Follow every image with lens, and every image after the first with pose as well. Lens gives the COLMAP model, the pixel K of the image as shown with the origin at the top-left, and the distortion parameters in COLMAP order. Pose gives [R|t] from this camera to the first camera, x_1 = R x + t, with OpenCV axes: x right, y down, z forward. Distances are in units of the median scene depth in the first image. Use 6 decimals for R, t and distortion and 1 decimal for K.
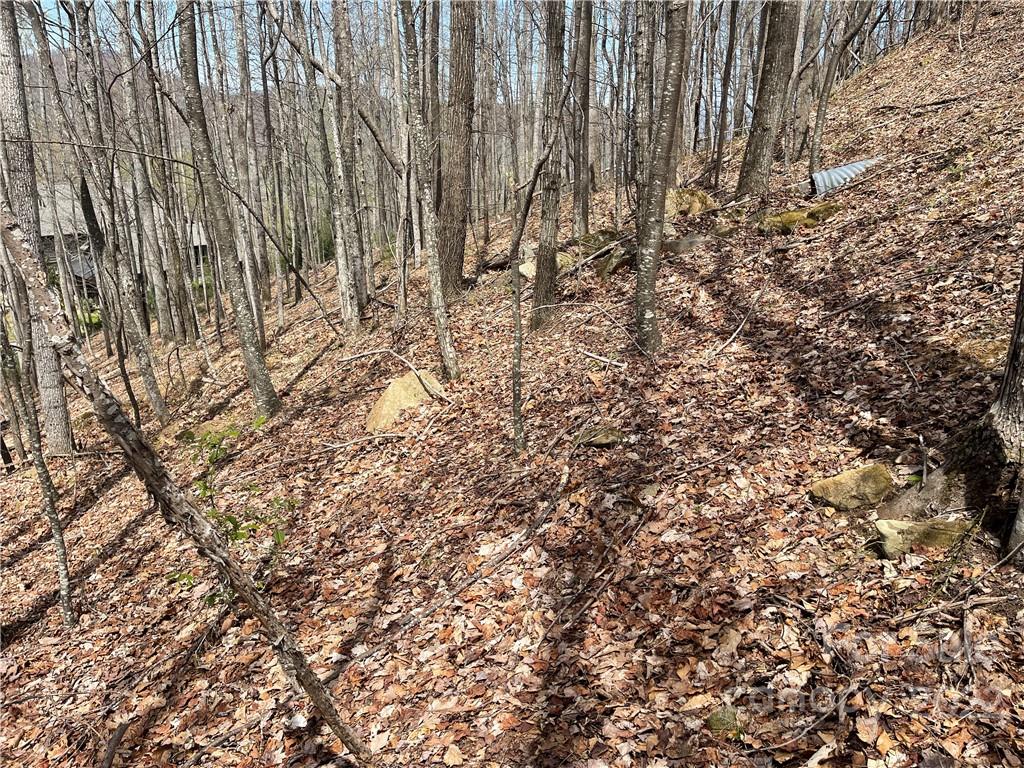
lens RADIAL K [[766.5, 0, 502.5], [0, 766.5, 376.4], [0, 0, 1]] dist [0.065596, -0.092141]
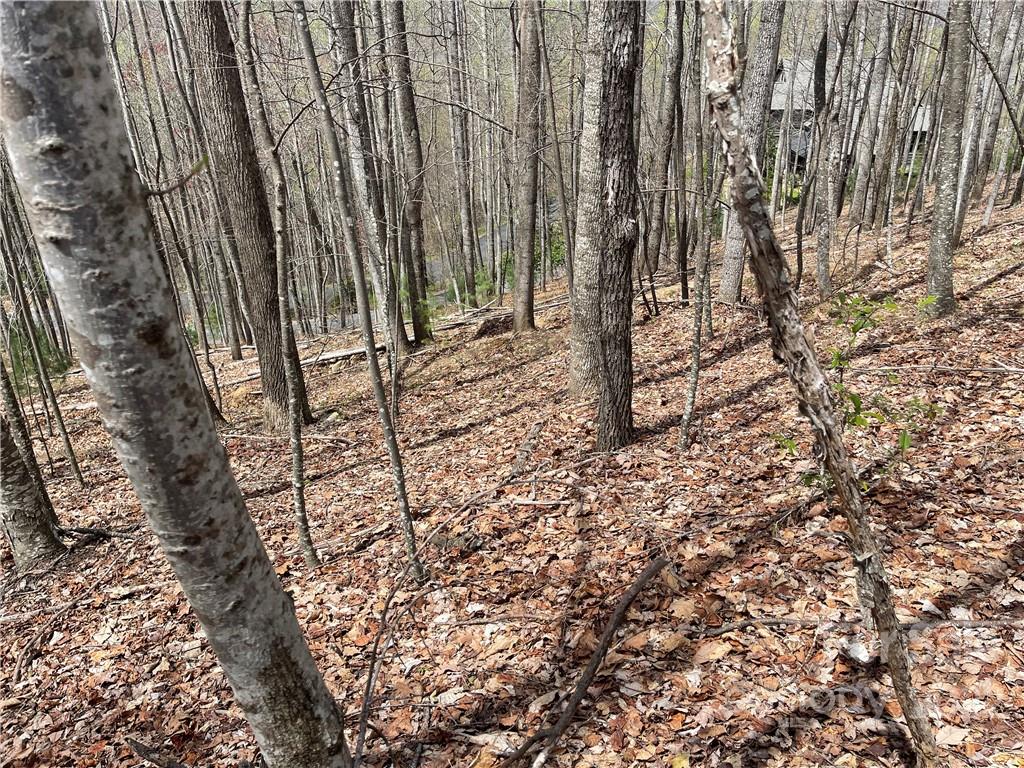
lens RADIAL K [[766.5, 0, 542.2], [0, 766.5, 374.0], [0, 0, 1]] dist [0.065596, -0.092141]
pose [[0.688479, 0.315149, -0.653206, -0.029934], [-0.222879, 0.949009, 0.222949, 0.032007], [0.690160, -0.007910, 0.723613, 0.103837]]
